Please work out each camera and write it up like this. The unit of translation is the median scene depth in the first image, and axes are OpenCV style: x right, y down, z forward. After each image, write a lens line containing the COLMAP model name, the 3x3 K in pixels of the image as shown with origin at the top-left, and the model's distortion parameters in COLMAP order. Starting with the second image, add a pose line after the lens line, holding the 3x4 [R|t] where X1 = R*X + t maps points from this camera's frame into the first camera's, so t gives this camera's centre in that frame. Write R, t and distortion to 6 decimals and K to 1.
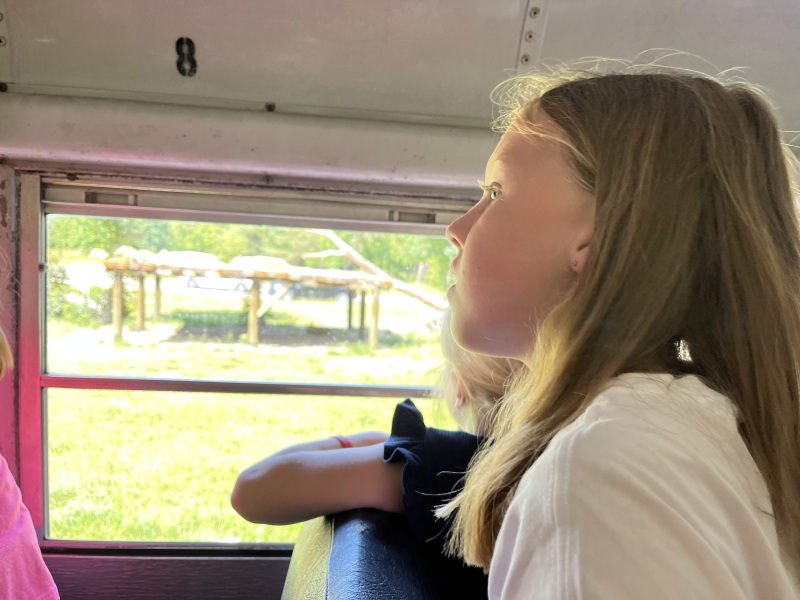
lens RADIAL K [[532.5, 0, 400.8], [0, 532.5, 298.0], [0, 0, 1]] dist [-0.004608, 0.000811]
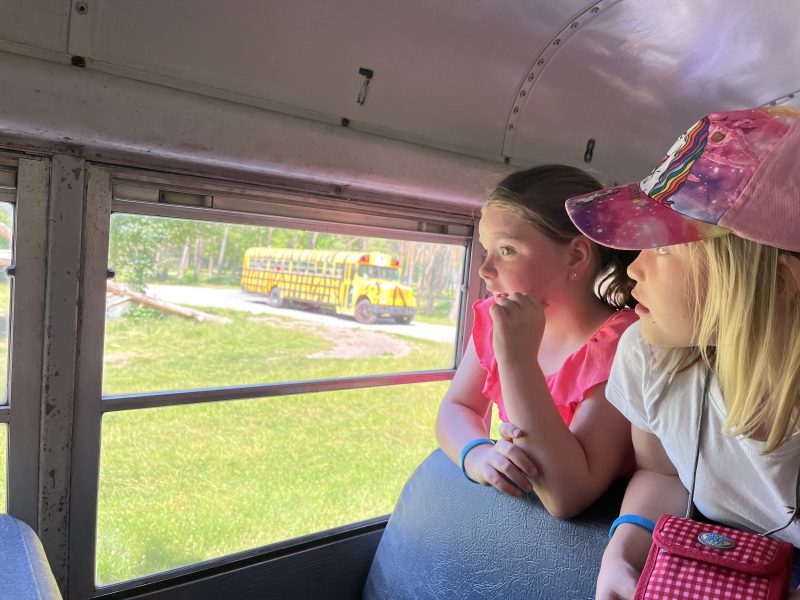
lens RADIAL K [[596.1, 0, 395.1], [0, 596.1, 303.3], [0, 0, 1]] dist [0.011250, -0.009084]
pose [[0.838759, -0.036489, 0.543279, -0.808433], [0.019111, 0.999110, 0.037598, -0.038675], [-0.544167, -0.021153, 0.838710, -0.068206]]
